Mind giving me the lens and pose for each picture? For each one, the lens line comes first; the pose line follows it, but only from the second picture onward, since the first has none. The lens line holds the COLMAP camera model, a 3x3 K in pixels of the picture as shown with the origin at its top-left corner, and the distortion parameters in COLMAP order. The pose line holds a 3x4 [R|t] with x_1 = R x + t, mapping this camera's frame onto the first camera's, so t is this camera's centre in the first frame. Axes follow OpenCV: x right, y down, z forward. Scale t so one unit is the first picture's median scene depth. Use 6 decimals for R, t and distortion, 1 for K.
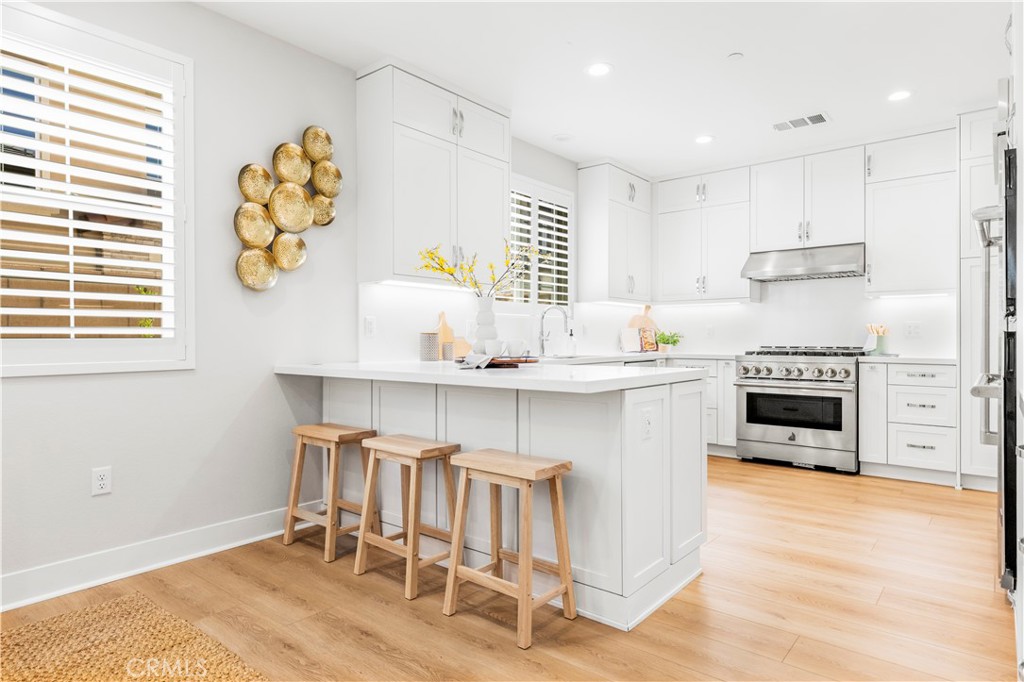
lens RADIAL K [[591.6, 0, 513.7], [0, 591.6, 340.4], [0, 0, 1]] dist [0.005103, -0.001178]
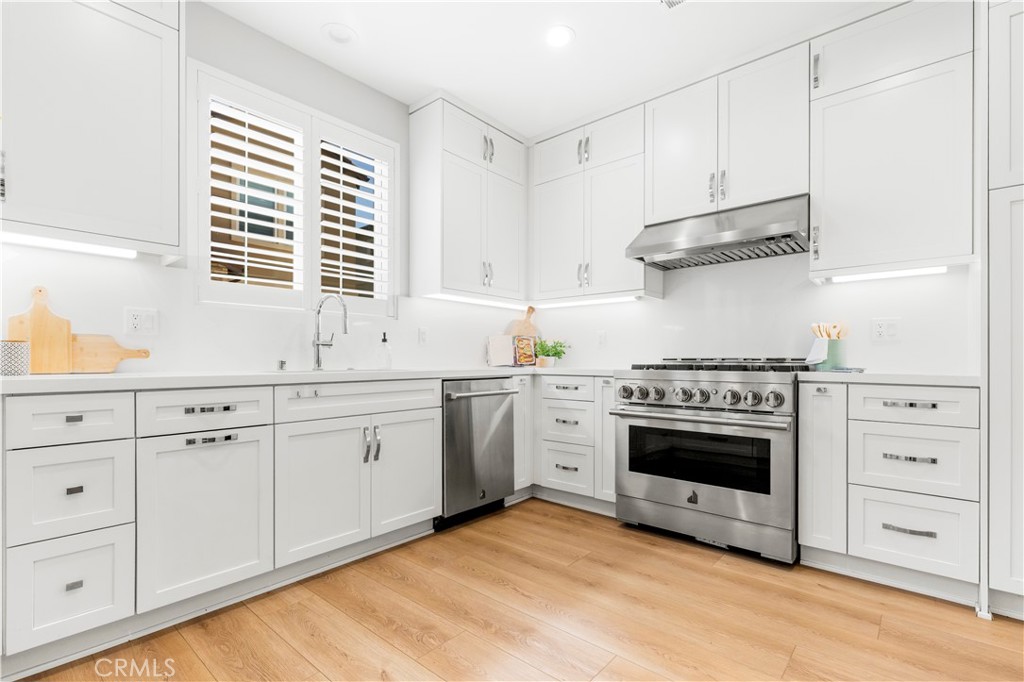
lens RADIAL K [[465.1, 0, 516.1], [0, 465.1, 361.0], [0, 0, 1]] dist [0.004045, -0.000207]
pose [[0.999593, 0.002117, -0.028463, 0.203511], [-0.002159, 0.999997, -0.001456, 0.011609], [0.028459, 0.001517, 0.999594, 0.341663]]
